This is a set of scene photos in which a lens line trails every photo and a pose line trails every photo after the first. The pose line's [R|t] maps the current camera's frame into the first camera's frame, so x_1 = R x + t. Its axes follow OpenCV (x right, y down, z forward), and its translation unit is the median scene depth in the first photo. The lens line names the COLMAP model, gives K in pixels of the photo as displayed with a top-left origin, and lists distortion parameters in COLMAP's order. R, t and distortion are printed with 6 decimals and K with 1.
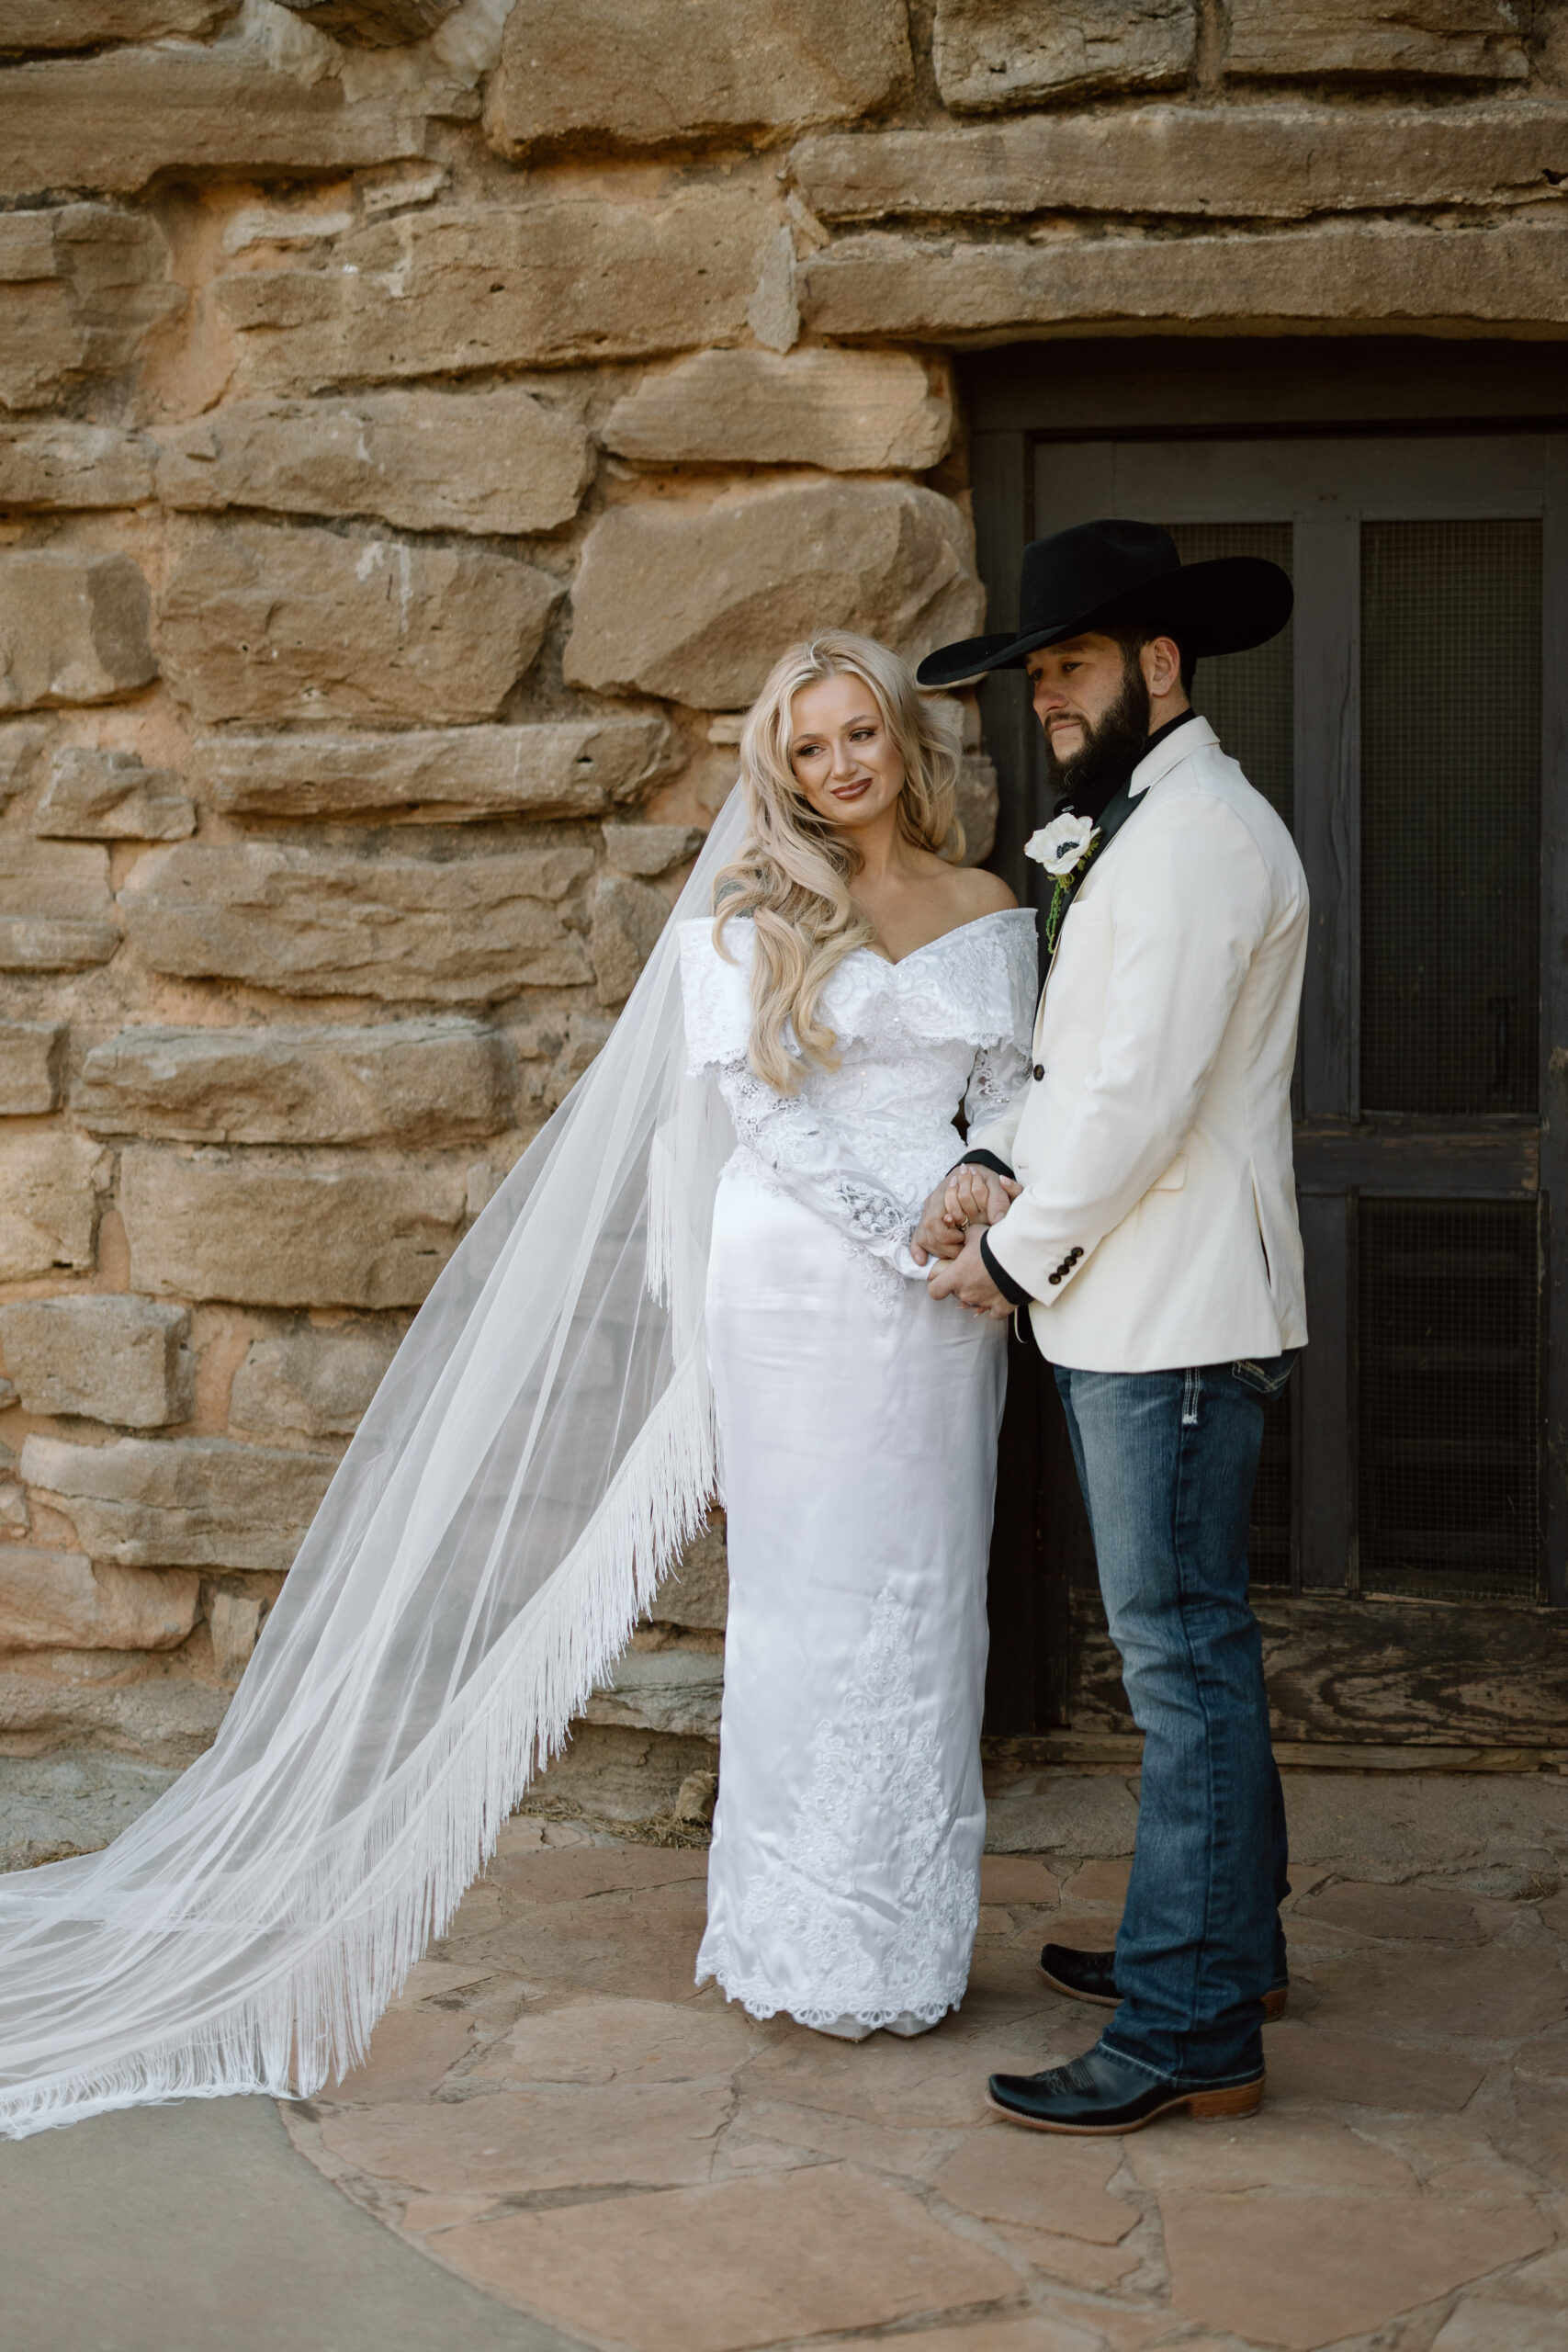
lens RADIAL K [[3201.7, 0, 725.3], [0, 3201.7, 1123.4], [0, 0, 1]] dist [0.011363, 0.038237]
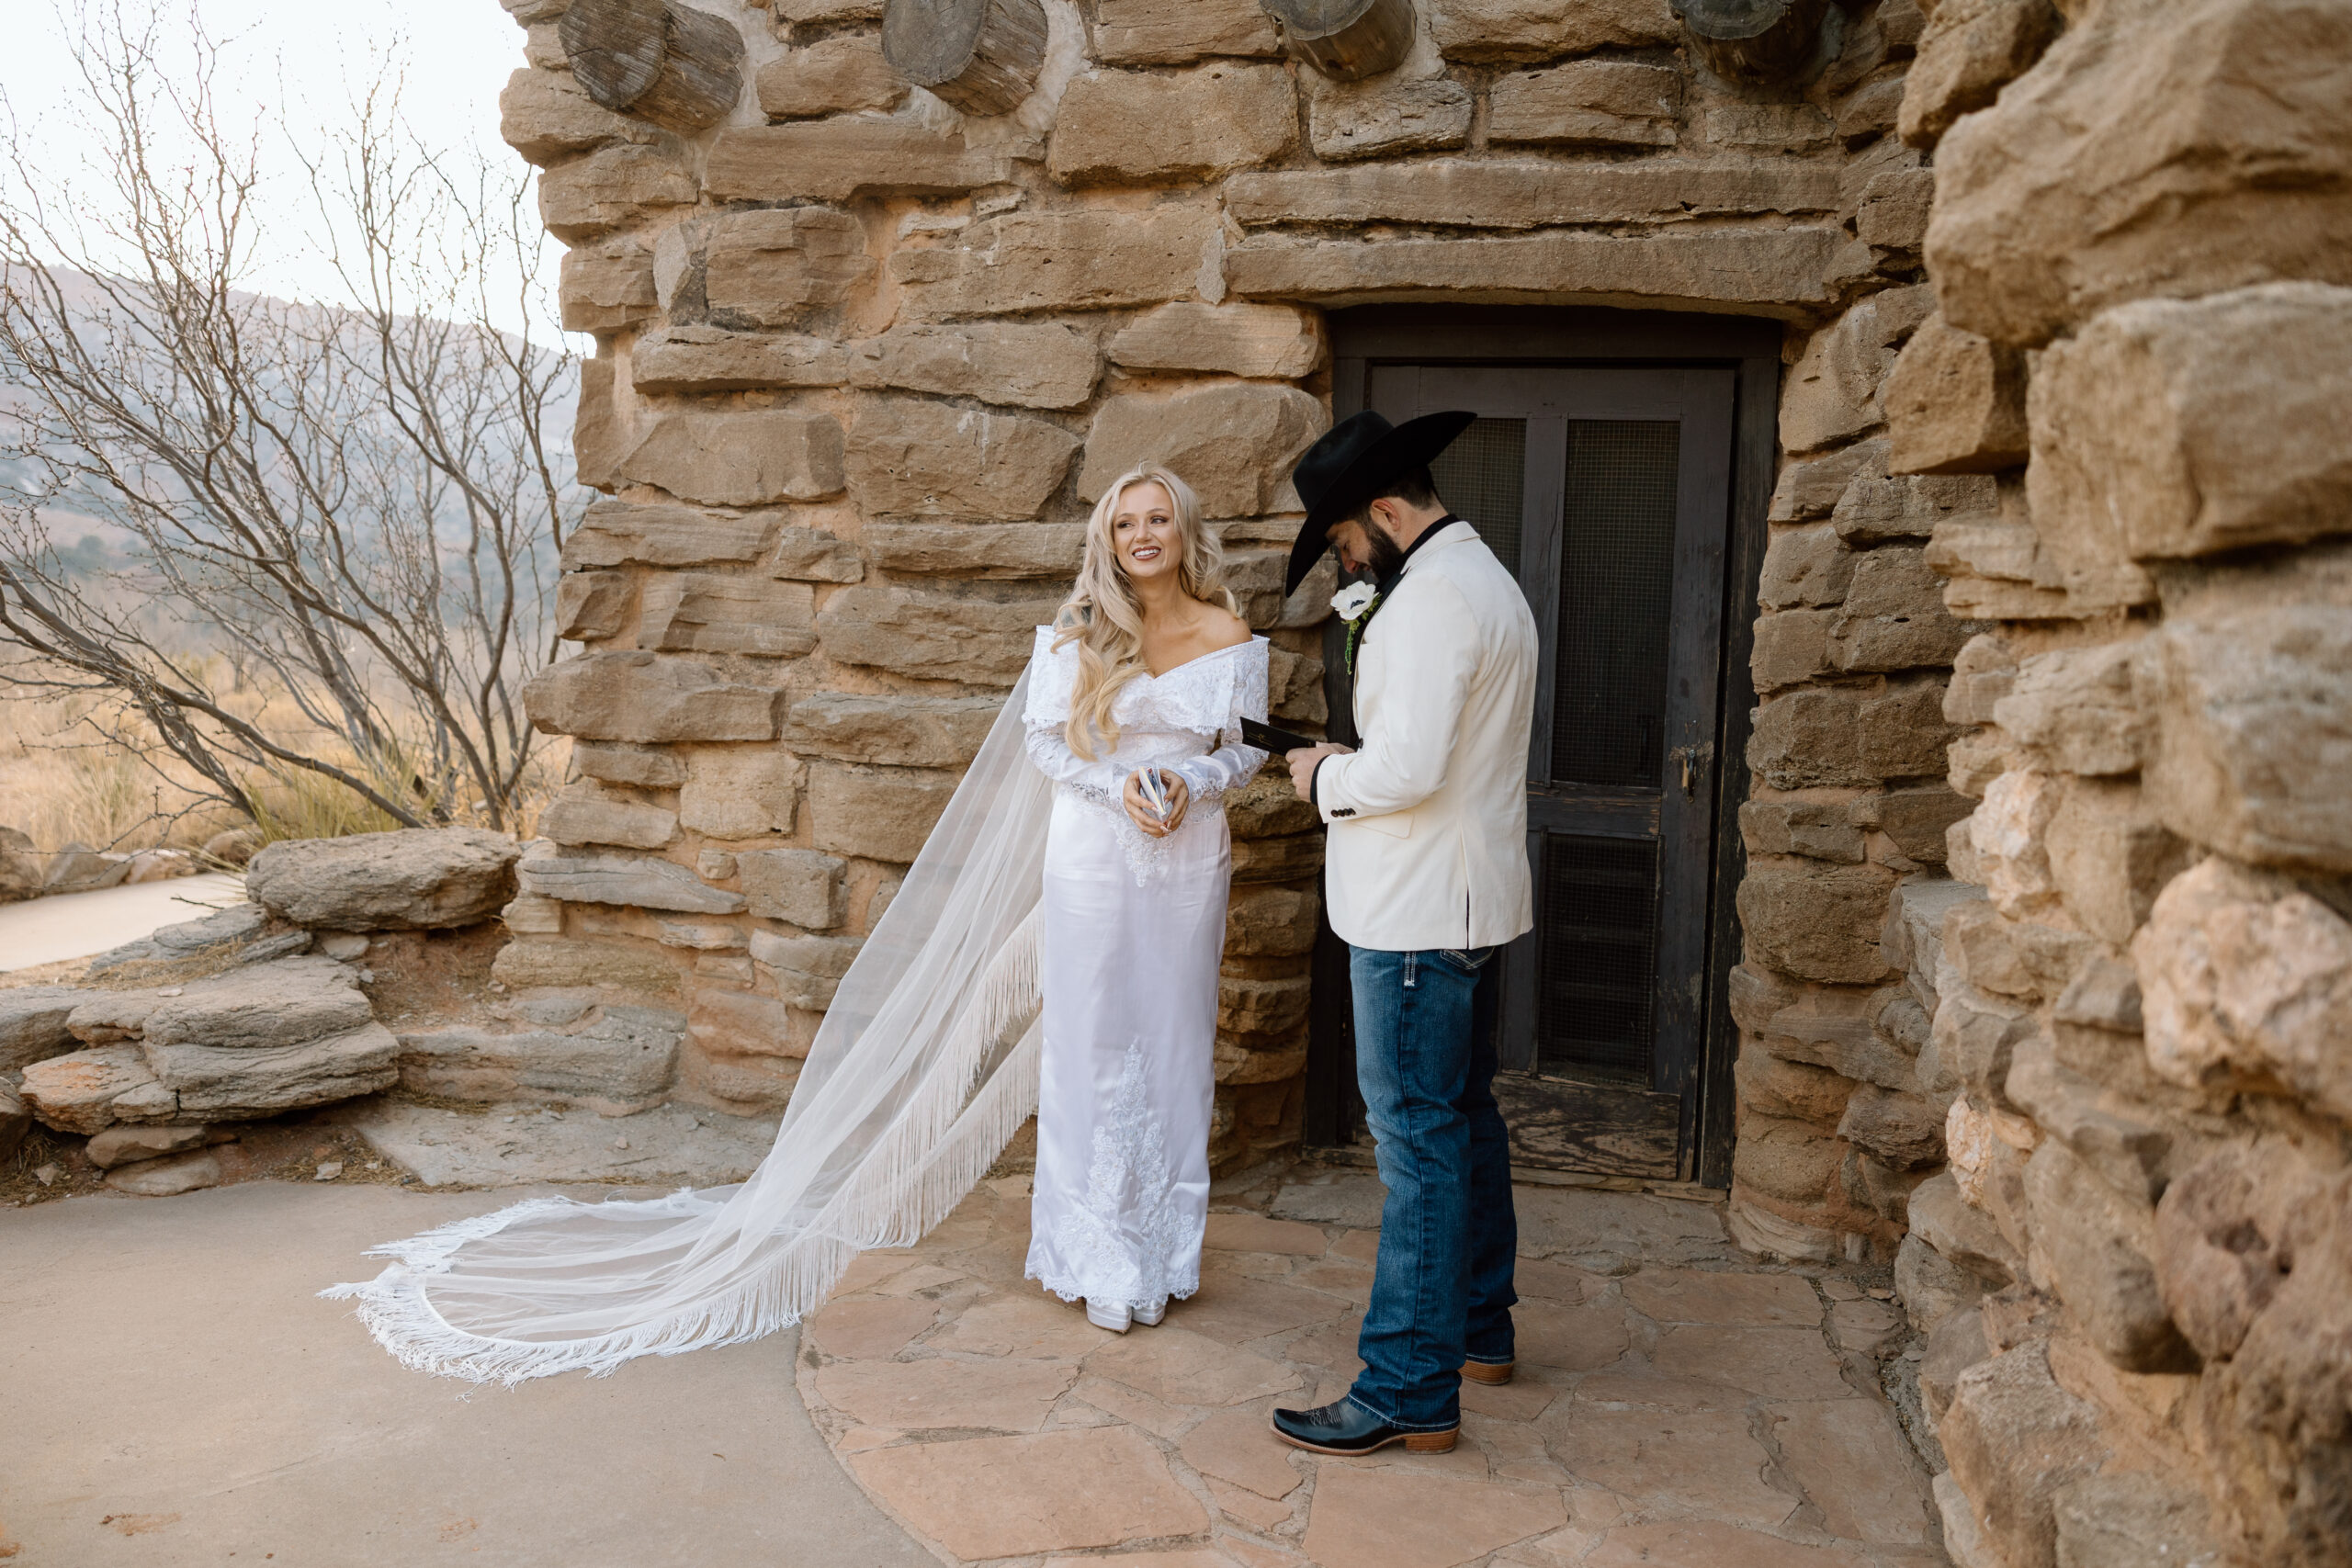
lens RADIAL K [[1727.2, 0, 1180.5], [0, 1727.2, 755.7], [0, 0, 1]] dist [0.009762, 0.000935]
pose [[0.995043, 0.051868, -0.084846, 0.086392], [-0.052467, 0.998611, -0.004848, -0.002294], [0.084477, 0.009276, 0.996382, 0.108949]]
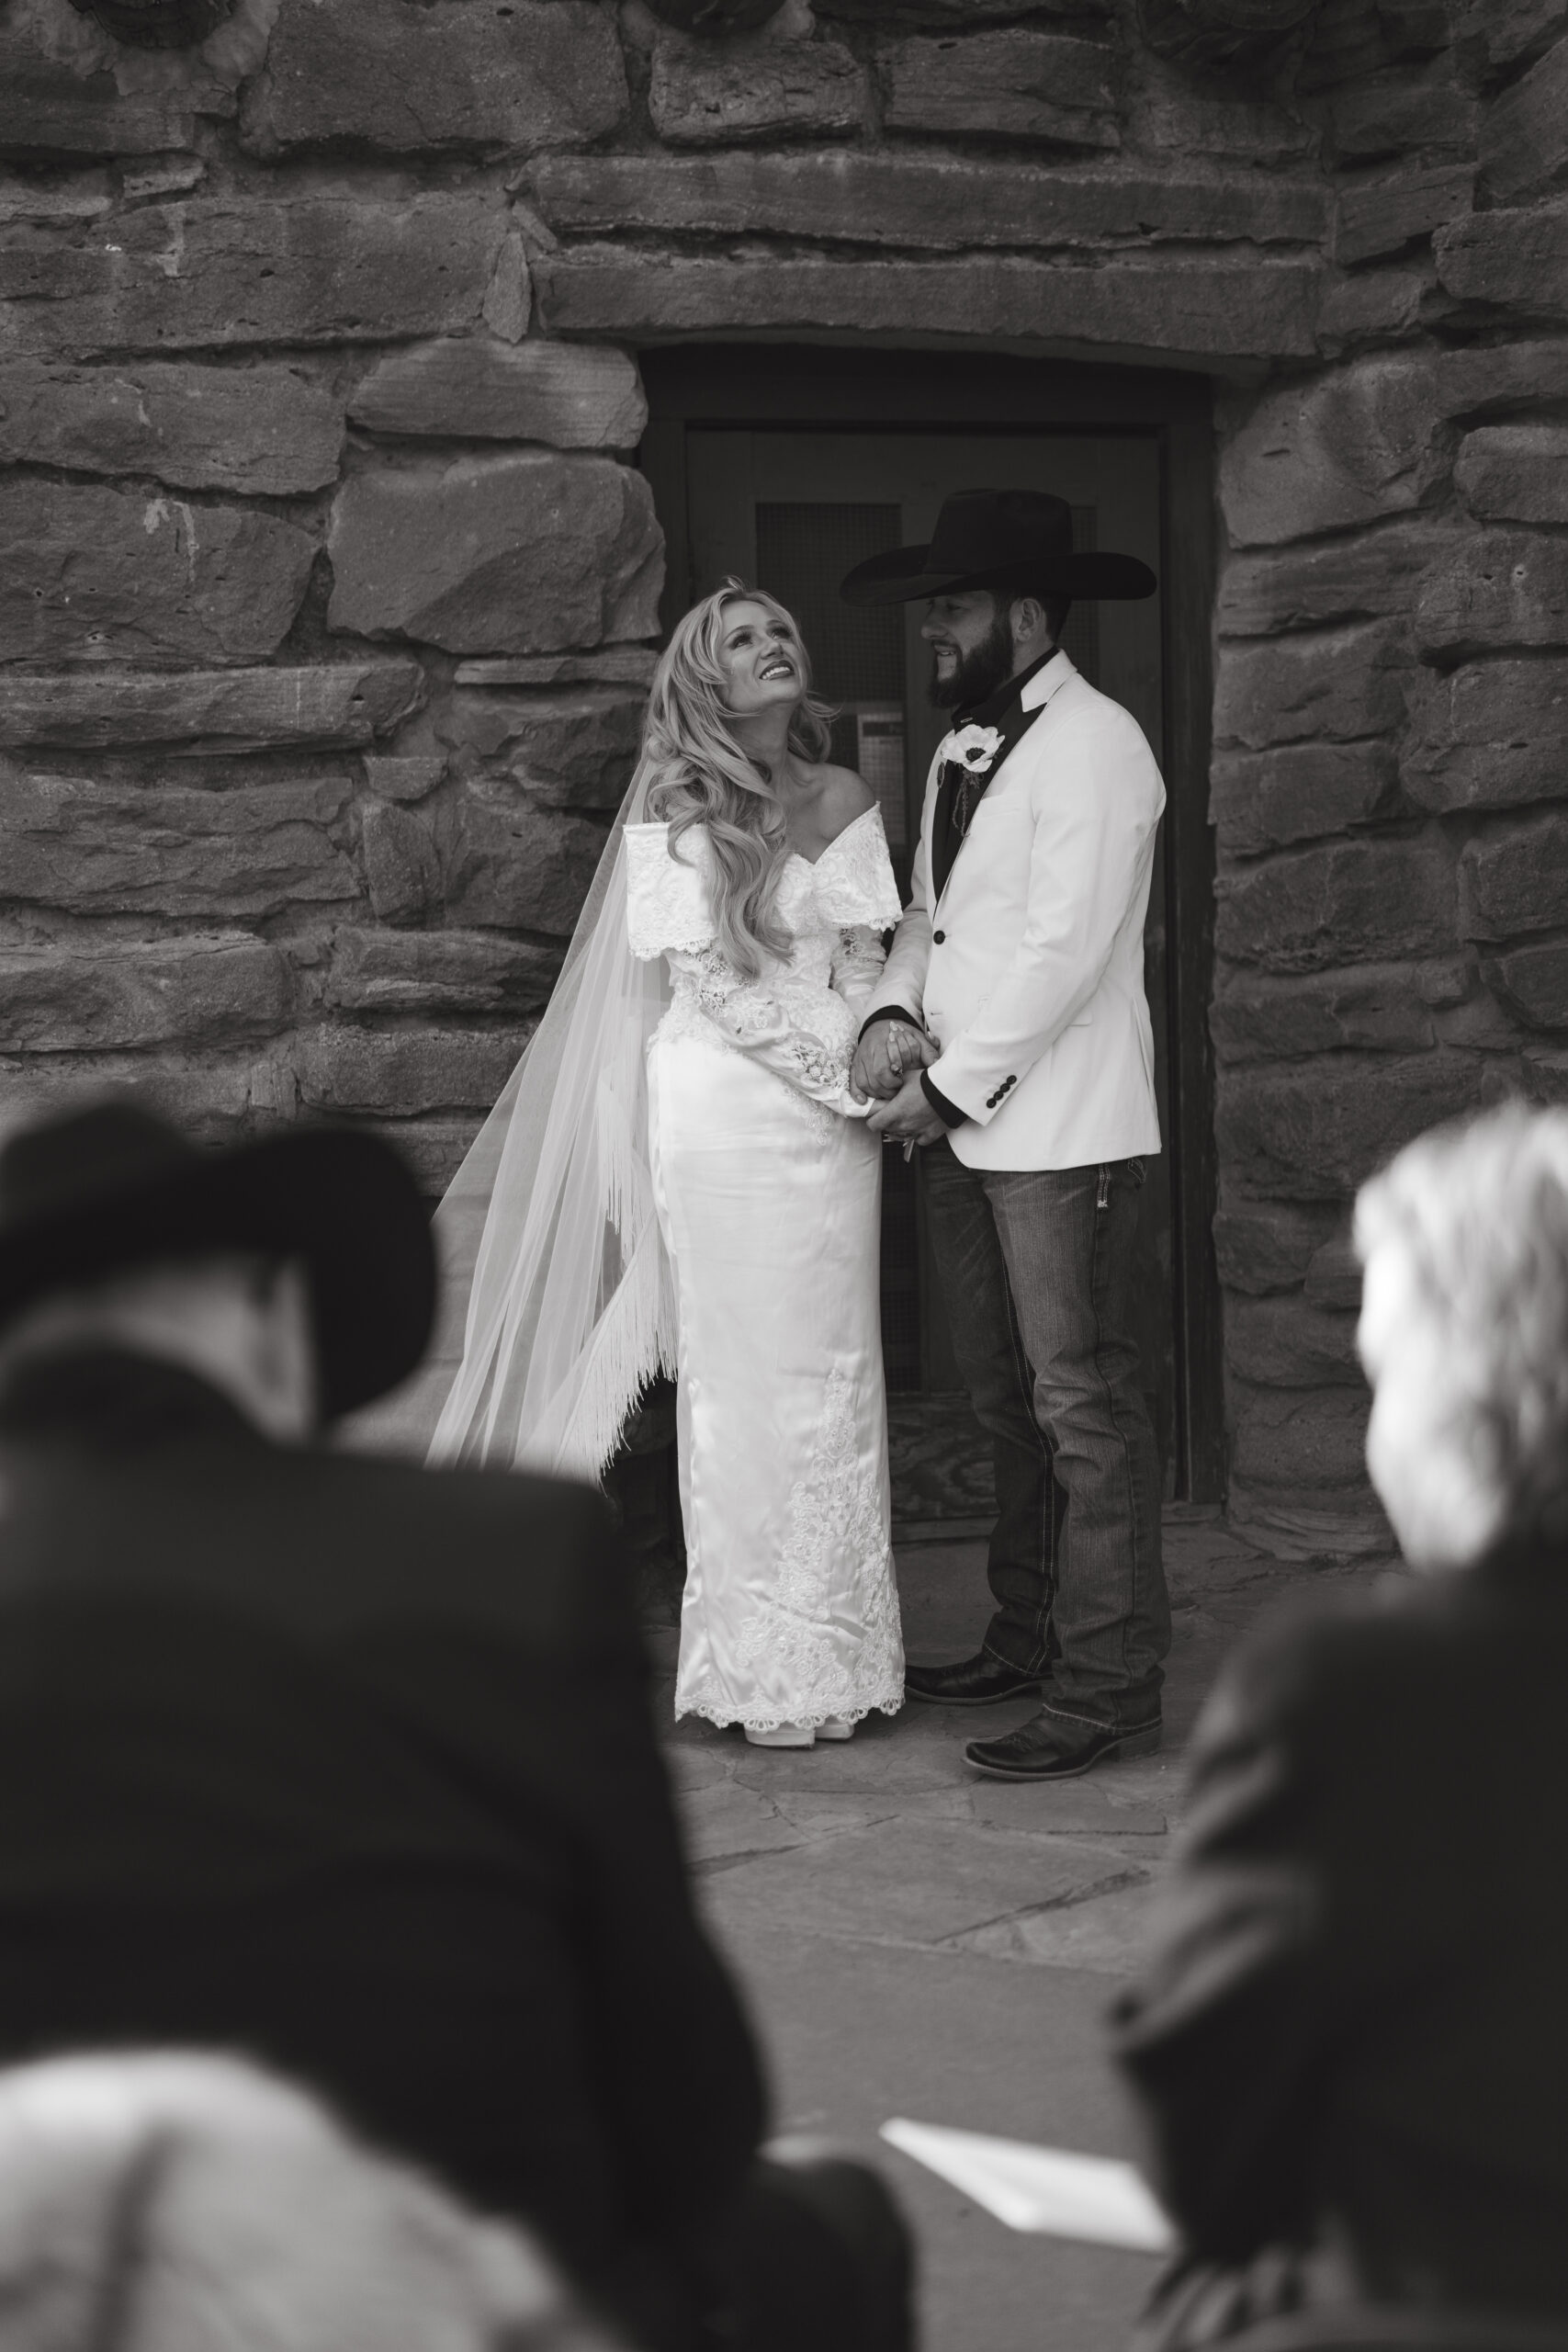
lens RADIAL K [[3128.1, 0, 644.8], [0, 3128.1, 1172.0], [0, 0, 1]] dist [0.006672, 0.058314]
pose [[0.937280, -0.046140, 0.345510, -0.334511], [0.042052, 0.998929, 0.019324, 0.035915], [-0.346031, -0.003583, 0.938216, -0.068460]]
